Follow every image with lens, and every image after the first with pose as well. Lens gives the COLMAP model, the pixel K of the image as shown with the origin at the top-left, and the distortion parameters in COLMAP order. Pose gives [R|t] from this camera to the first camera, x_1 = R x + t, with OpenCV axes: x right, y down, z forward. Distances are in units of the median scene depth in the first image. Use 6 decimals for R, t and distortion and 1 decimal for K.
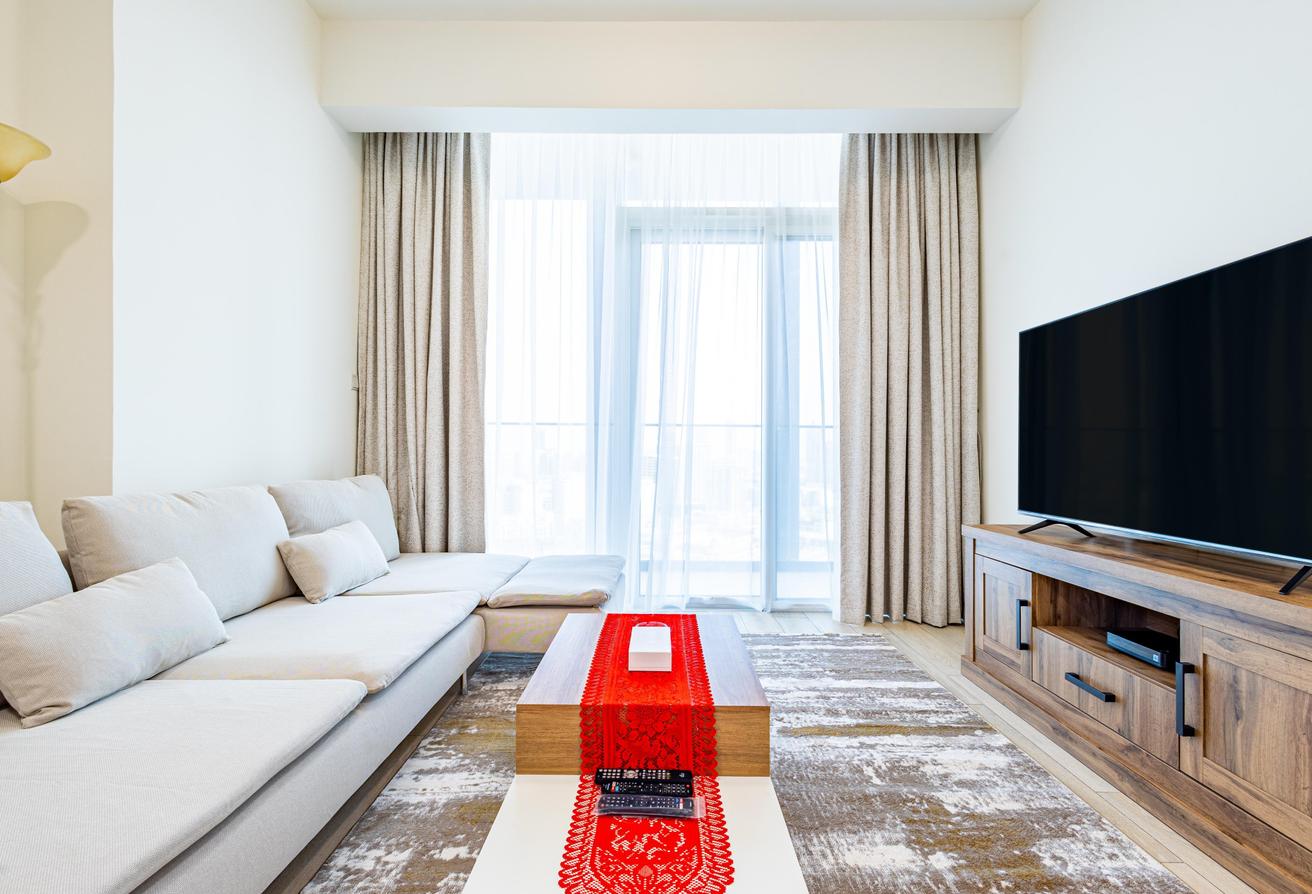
lens RADIAL K [[602.0, 0, 655.2], [0, 602.0, 447.1], [0, 0, 1]] dist [0.017369, -0.005477]
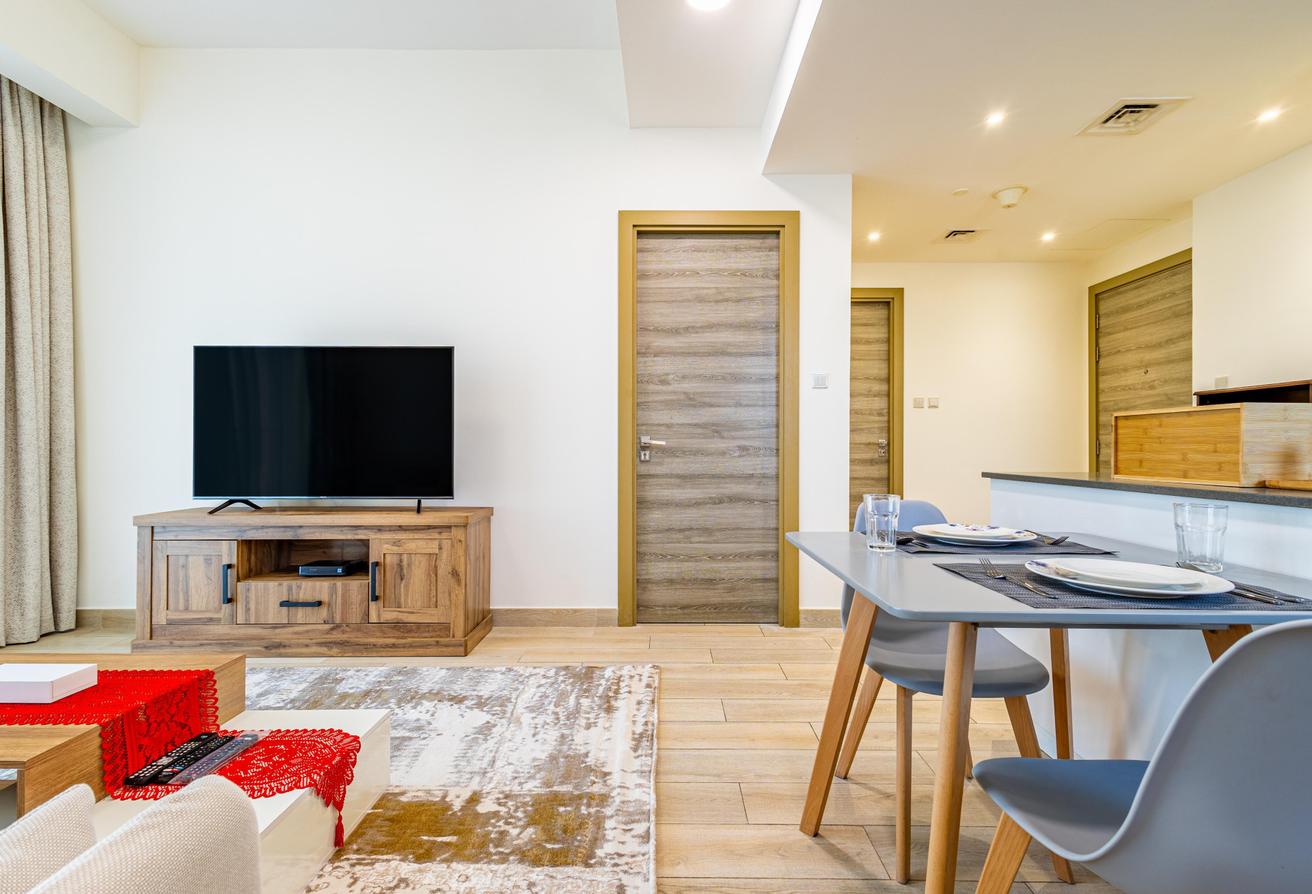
lens RADIAL K [[602.0, 0, 664.2], [0, 602.0, 447.4], [0, 0, 1]] dist [0.017369, -0.005477]
pose [[-0.003849, -0.003298, 0.999987, -0.814519], [-0.006743, 0.999972, 0.003272, -0.001164], [-0.999970, -0.006730, -0.003871, 0.118378]]
